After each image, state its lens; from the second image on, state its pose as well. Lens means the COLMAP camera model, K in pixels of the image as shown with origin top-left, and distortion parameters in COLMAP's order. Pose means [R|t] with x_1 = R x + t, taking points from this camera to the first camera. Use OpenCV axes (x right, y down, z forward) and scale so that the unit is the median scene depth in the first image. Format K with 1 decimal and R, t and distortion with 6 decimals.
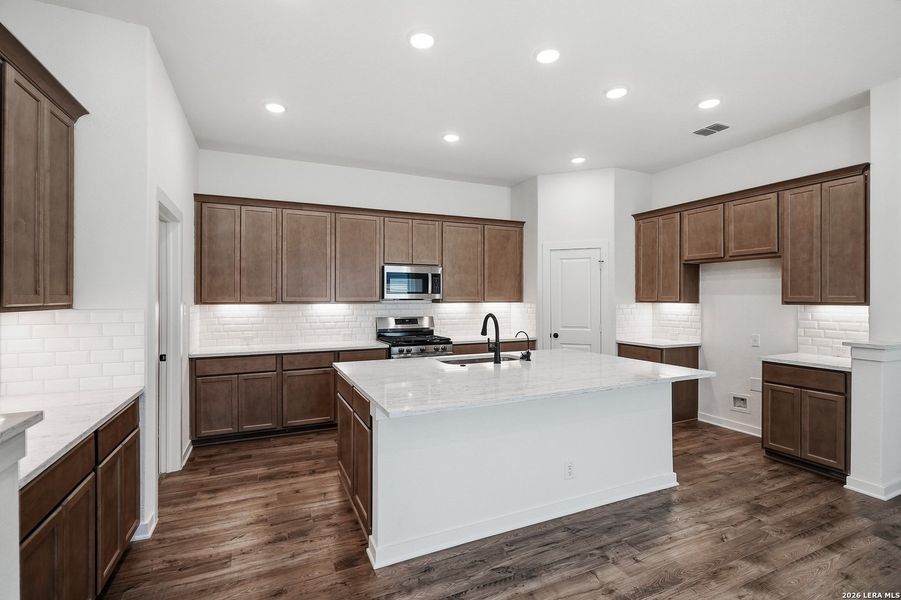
lens RADIAL K [[416.0, 0, 448.4], [0, 416.0, 298.5], [0, 0, 1]] dist [-0.008555, 0.004001]
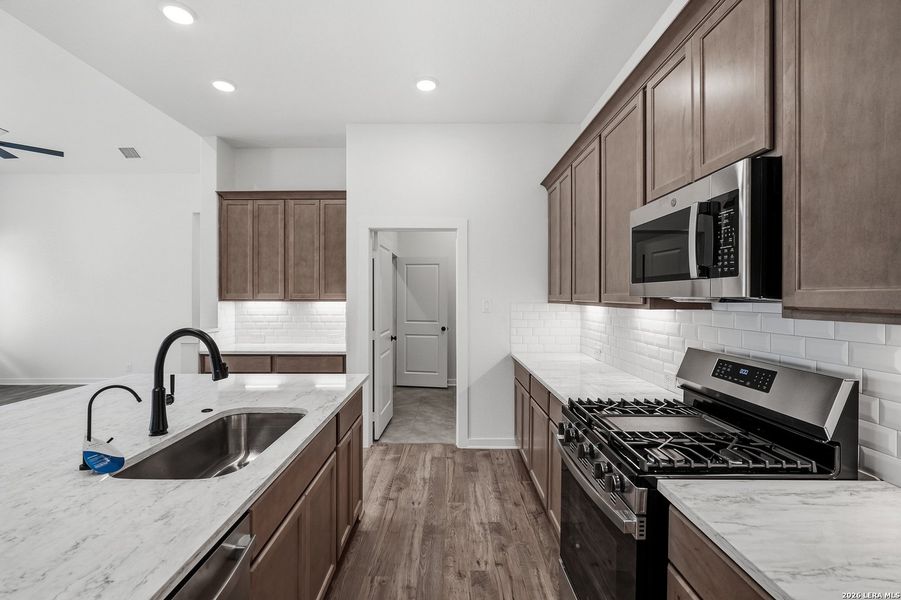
lens RADIAL K [[416.0, 0, 444.4], [0, 416.0, 295.7], [0, 0, 1]] dist [-0.008555, 0.004001]
pose [[-0.418366, -0.002770, -0.908274, 0.382823], [-0.002881, 0.999994, -0.001723, 0.001430], [0.908274, 0.001897, -0.418371, 1.394942]]
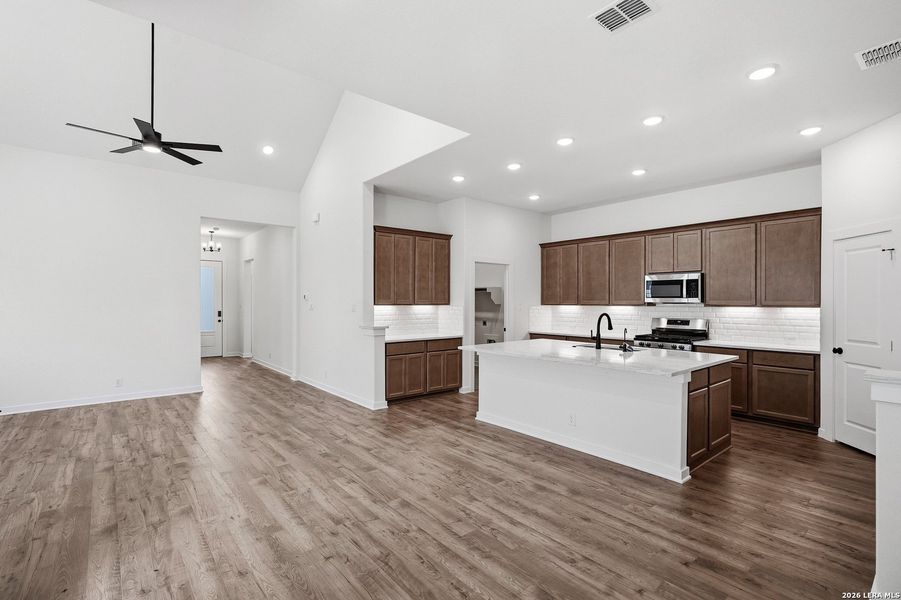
lens RADIAL K [[416.0, 0, 449.4], [0, 416.0, 301.8], [0, 0, 1]] dist [-0.008555, 0.004001]
pose [[0.267915, 0.003077, -0.963438, 1.231164], [-0.002764, 0.999993, 0.002425, -0.001978], [0.963439, 0.002013, 0.267922, 0.147144]]
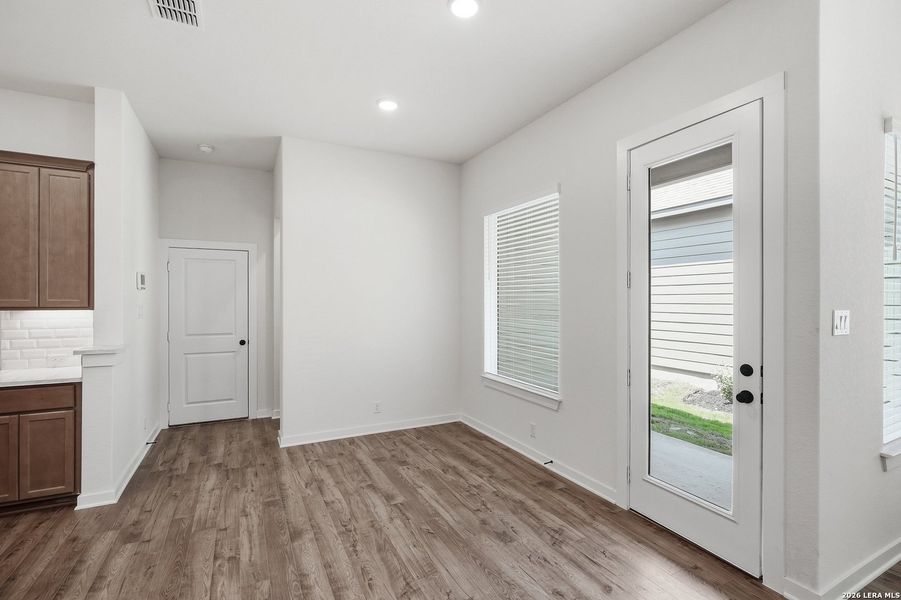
lens RADIAL K [[416.0, 0, 447.3], [0, 416.0, 301.4], [0, 0, 1]] dist [-0.008555, 0.004001]
pose [[-0.040246, 0.001061, 0.999189, 0.012635], [0.000119, 0.999999, -0.001057, -0.001161], [-0.999190, 0.000077, -0.040246, 0.192161]]
